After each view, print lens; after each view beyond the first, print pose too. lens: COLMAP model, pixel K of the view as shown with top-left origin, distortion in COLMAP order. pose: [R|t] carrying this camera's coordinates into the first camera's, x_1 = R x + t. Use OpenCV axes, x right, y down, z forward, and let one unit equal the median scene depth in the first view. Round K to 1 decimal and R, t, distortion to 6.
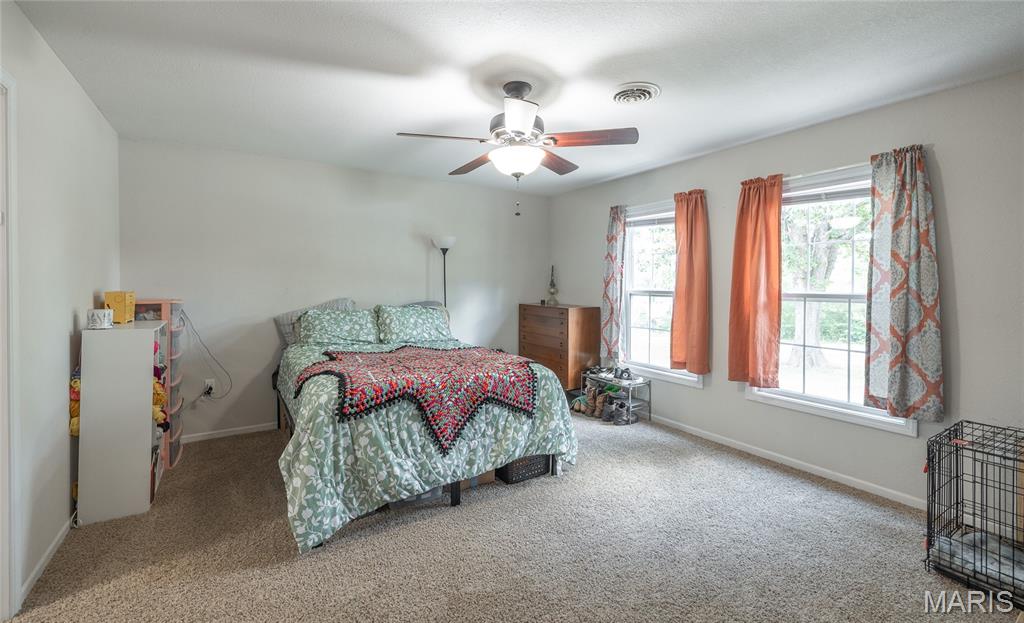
lens RADIAL K [[431.5, 0, 513.7], [0, 431.5, 289.5], [0, 0, 1]] dist [0.003692, -0.000054]
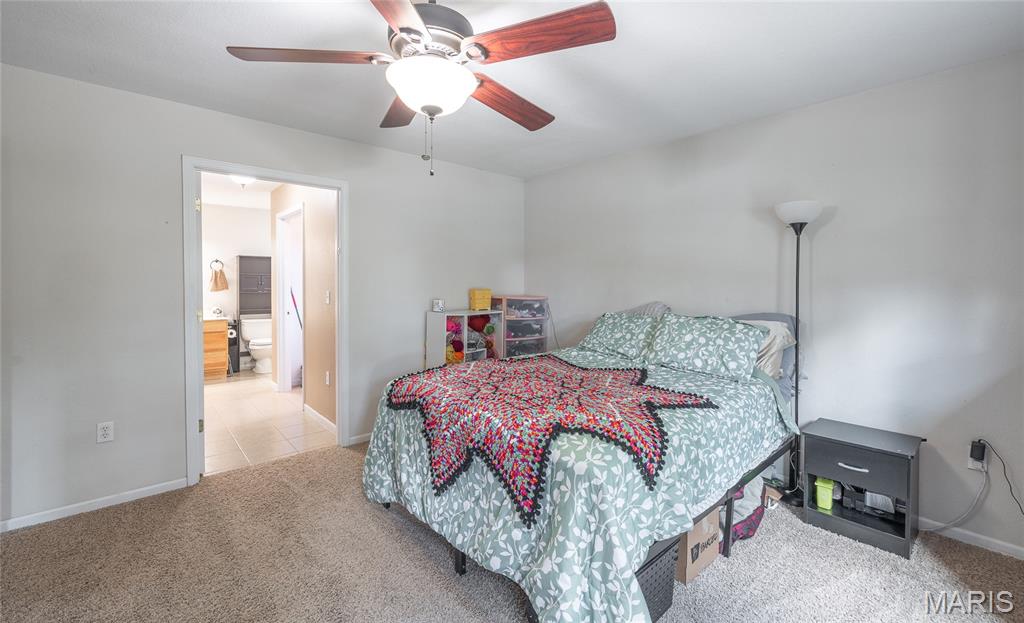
lens RADIAL K [[431.5, 0, 513.7], [0, 431.5, 289.5], [0, 0, 1]] dist [0.003692, -0.000054]
pose [[0.148132, 0.010620, -0.988911, 0.595920], [-0.015313, 0.999847, 0.008443, -0.009679], [0.988849, 0.013893, 0.148272, 0.914948]]
